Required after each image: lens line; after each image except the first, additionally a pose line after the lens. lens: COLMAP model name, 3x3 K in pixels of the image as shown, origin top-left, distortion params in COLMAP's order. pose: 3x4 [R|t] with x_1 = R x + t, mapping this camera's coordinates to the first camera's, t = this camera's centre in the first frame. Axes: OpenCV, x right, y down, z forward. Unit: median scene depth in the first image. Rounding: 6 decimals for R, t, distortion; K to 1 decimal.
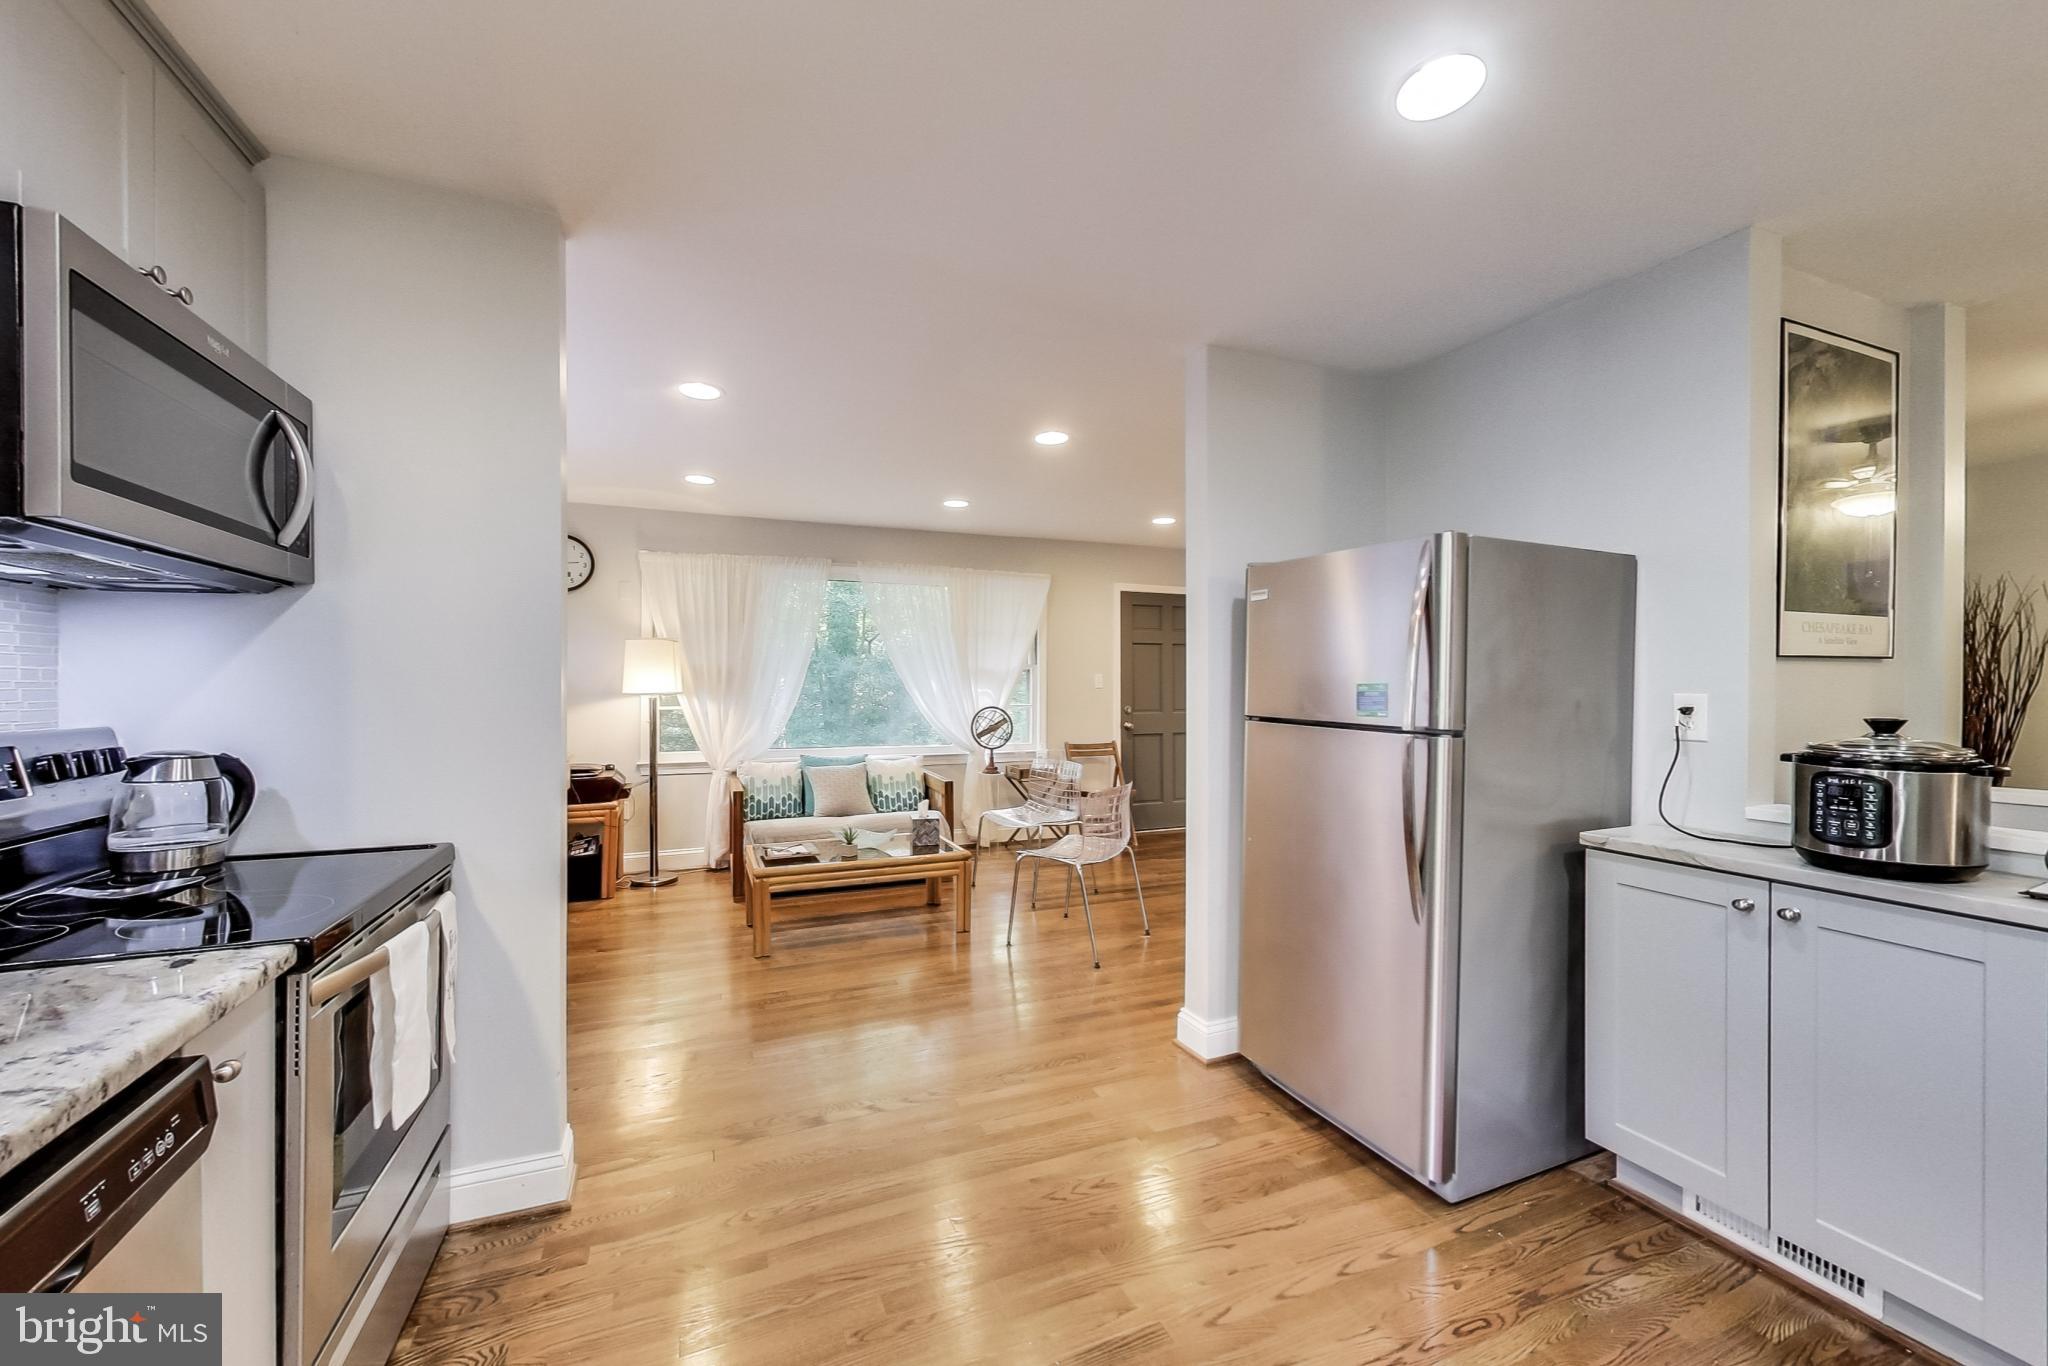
lens RADIAL K [[791.2, 0, 1023.1], [0, 791.2, 680.9], [0, 0, 1]] dist [0.002779, -0.000979]
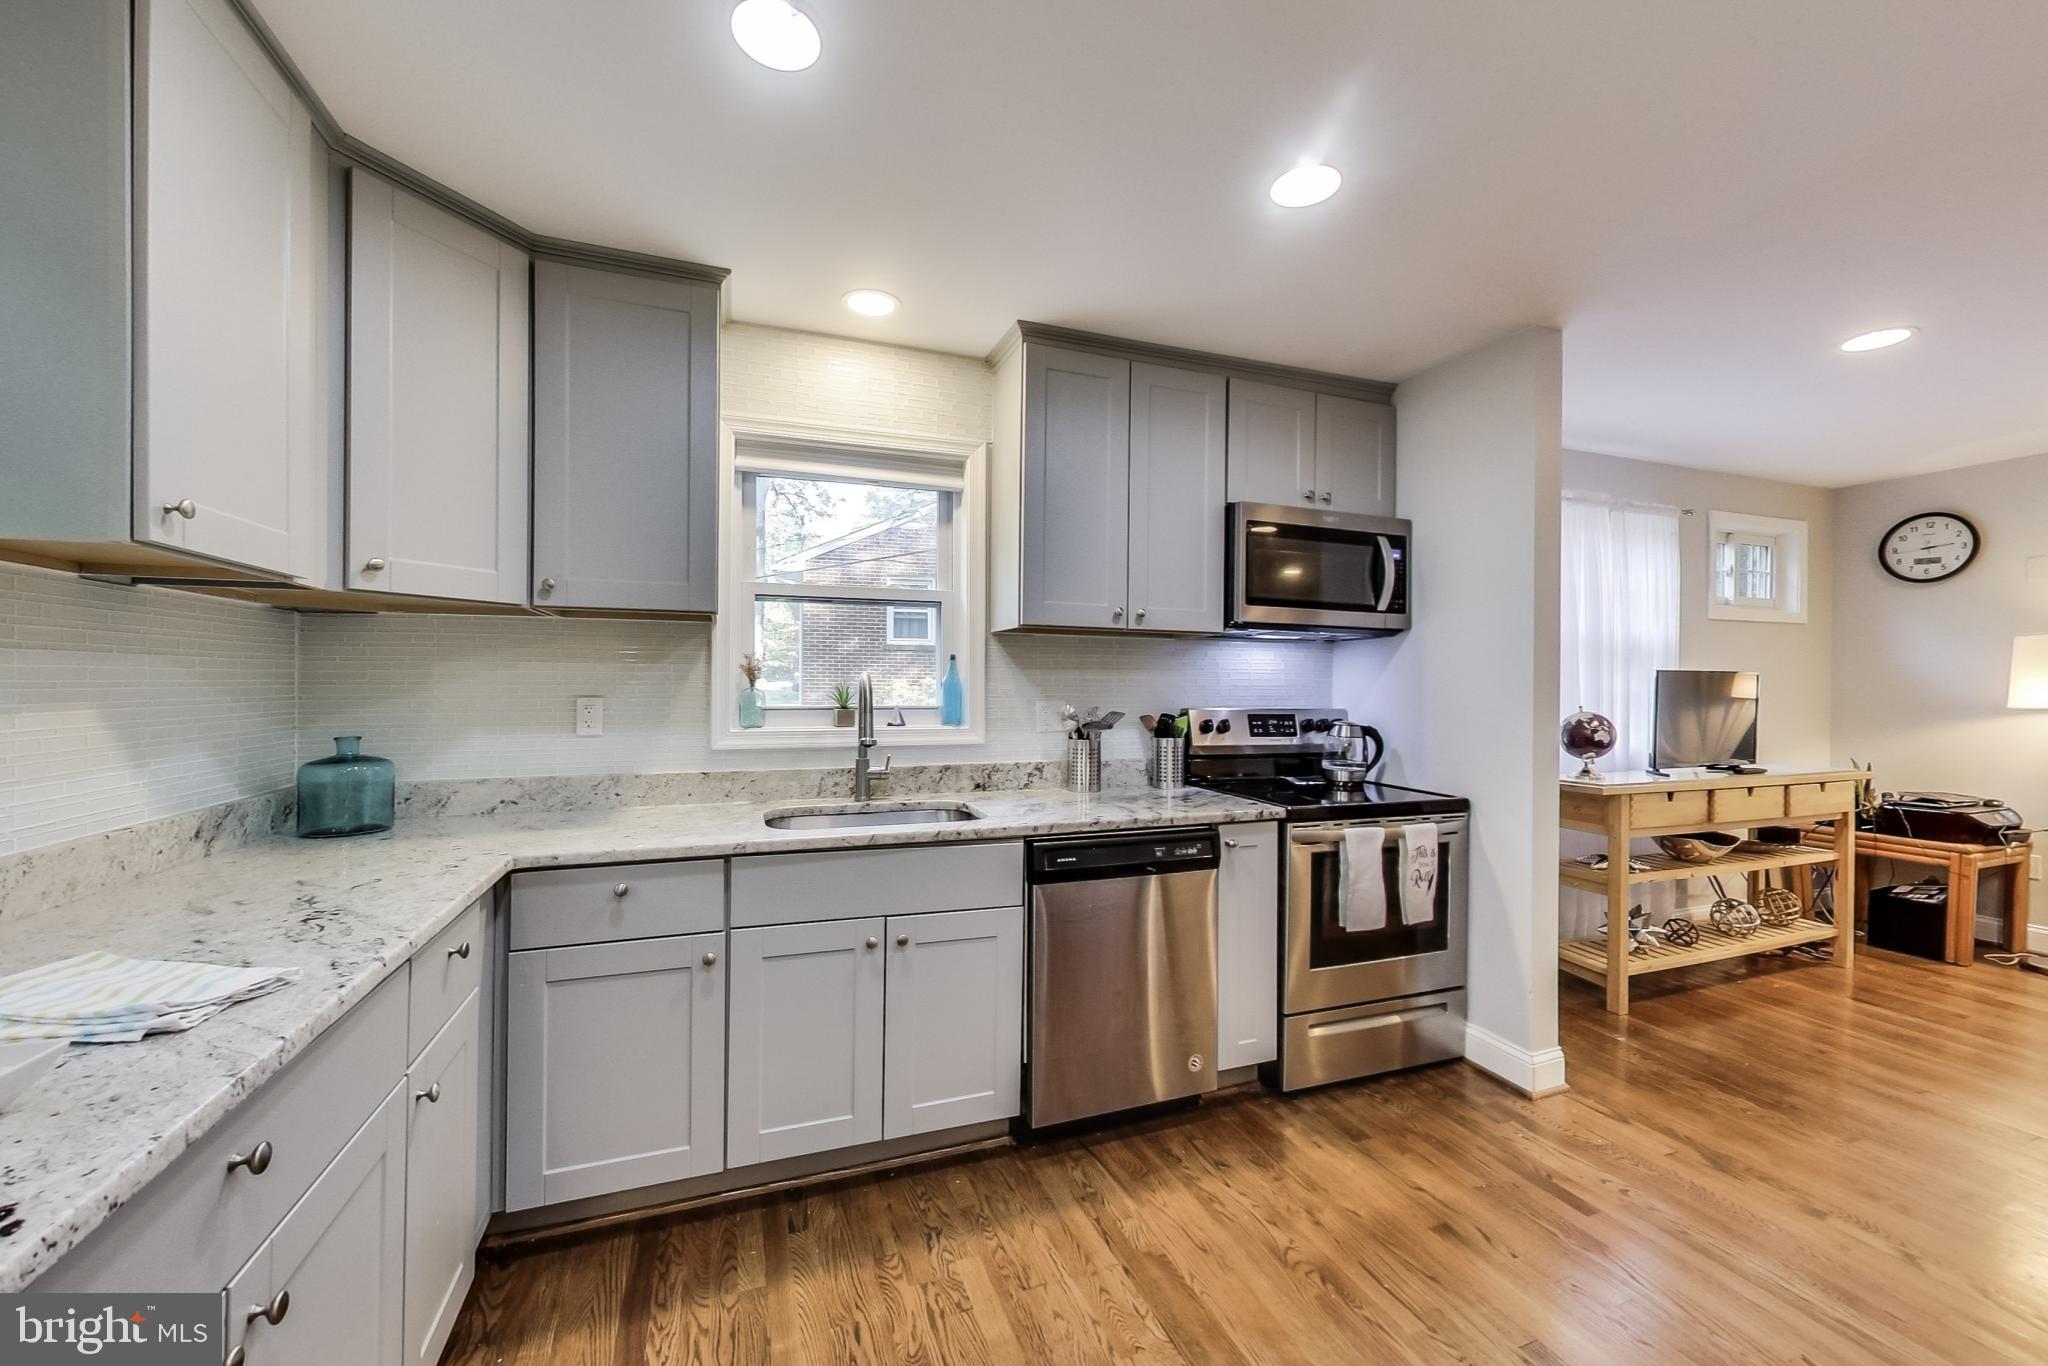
lens RADIAL K [[791.2, 0, 1006.6], [0, 791.2, 680.4], [0, 0, 1]] dist [0.002779, -0.000979]
pose [[-0.060003, -0.002564, -0.998195, 0.283984], [-0.007776, 0.999968, -0.002101, -0.000908], [0.998168, 0.007636, -0.060021, 0.083757]]
